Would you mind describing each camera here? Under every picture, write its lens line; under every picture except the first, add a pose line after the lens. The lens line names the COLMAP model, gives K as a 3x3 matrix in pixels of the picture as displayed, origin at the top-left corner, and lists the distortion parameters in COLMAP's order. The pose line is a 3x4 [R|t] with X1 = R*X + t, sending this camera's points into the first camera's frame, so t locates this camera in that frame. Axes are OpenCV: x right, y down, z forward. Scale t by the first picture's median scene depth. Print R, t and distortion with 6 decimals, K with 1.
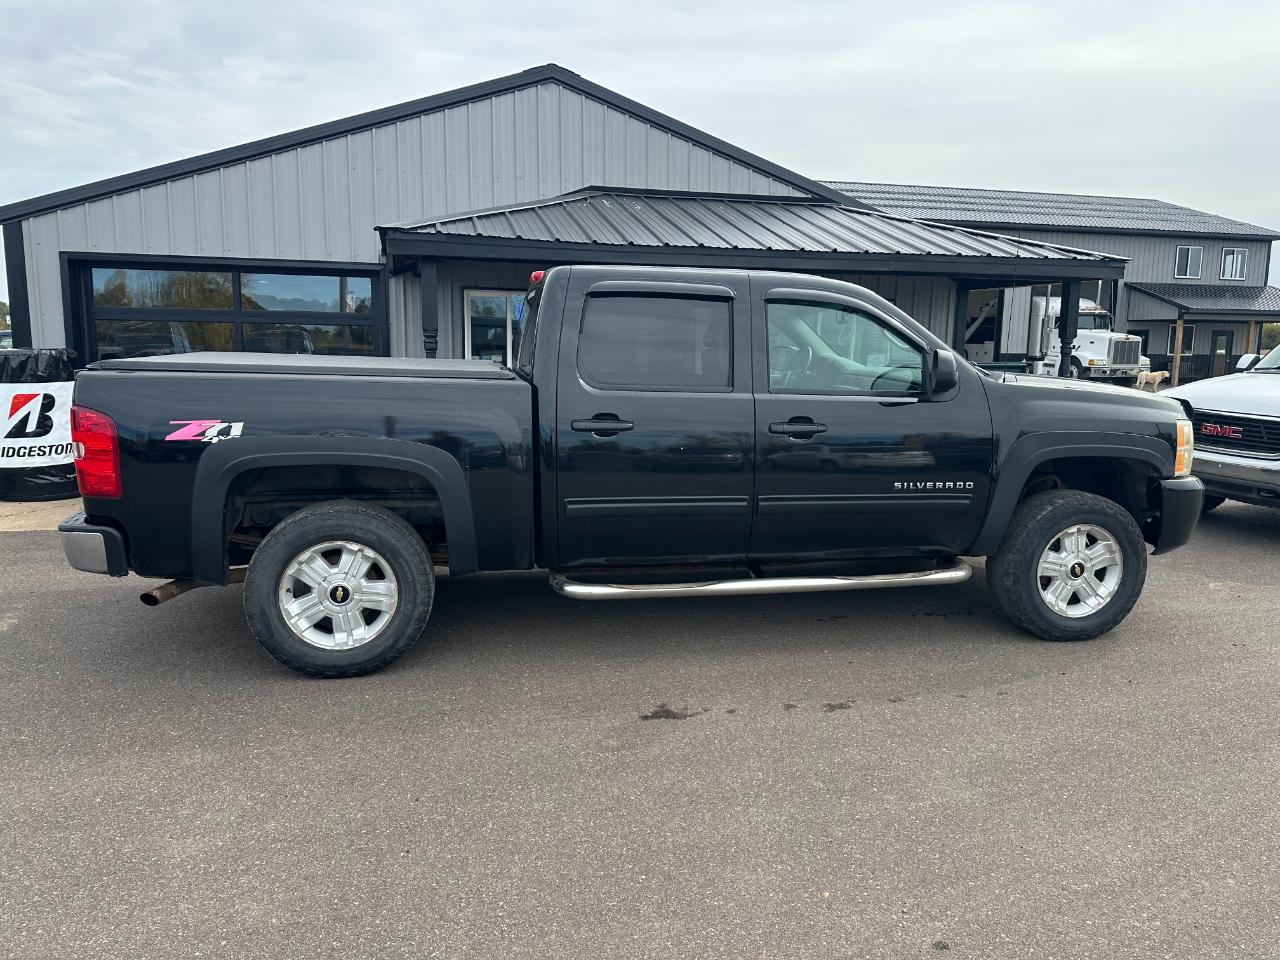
lens RADIAL K [[908.9, 0, 638.5], [0, 908.9, 490.6], [0, 0, 1]] dist [0.052586, -0.061274]
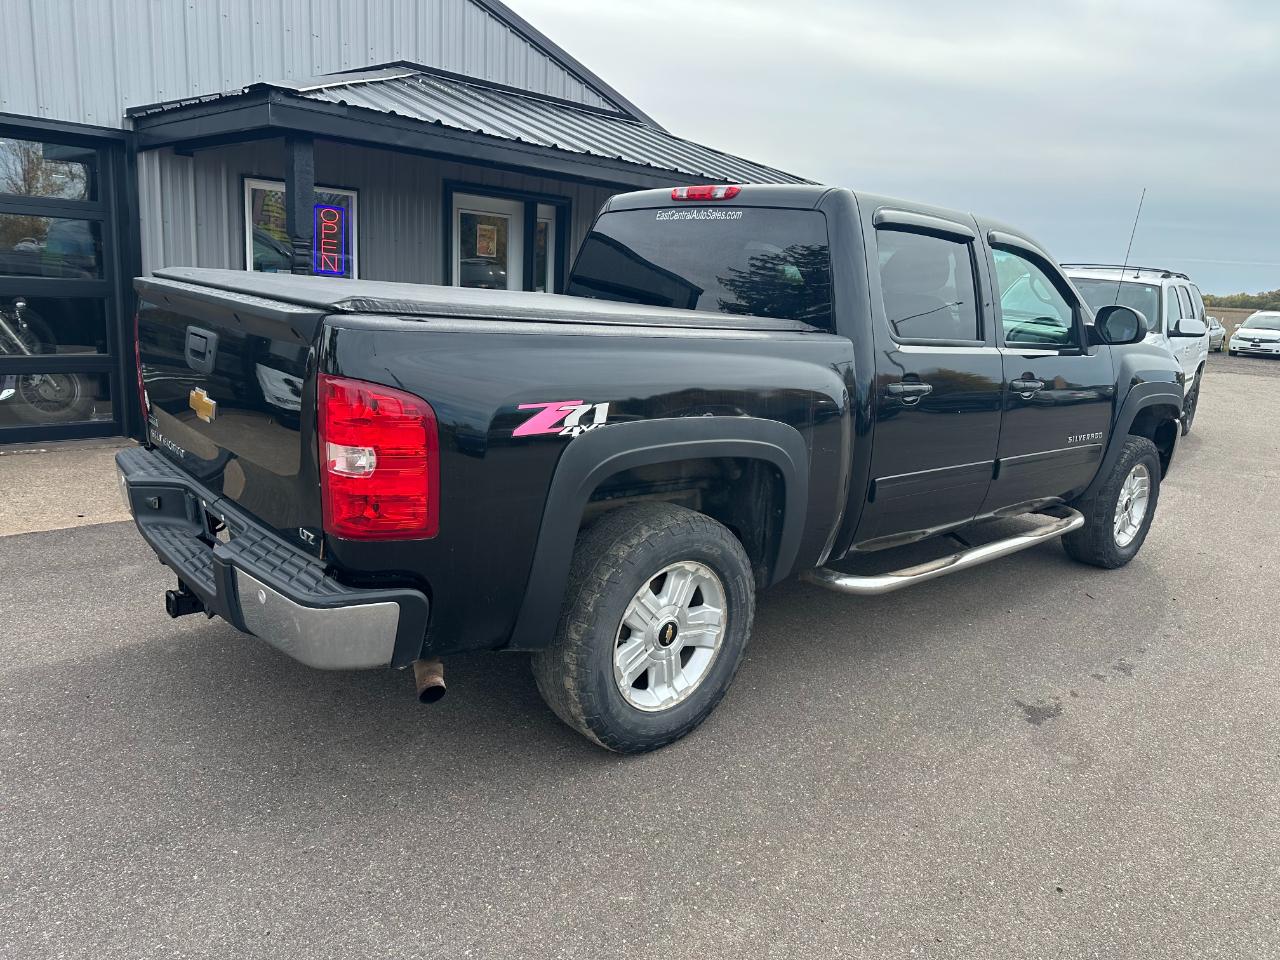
lens RADIAL K [[908.9, 0, 657.8], [0, 908.9, 470.5], [0, 0, 1]] dist [0.052586, -0.061274]
pose [[0.852216, -0.066611, 0.518932, -0.676075], [0.030034, 0.996455, 0.078582, -0.069374], [-0.522327, -0.051384, 0.851196, 0.389691]]
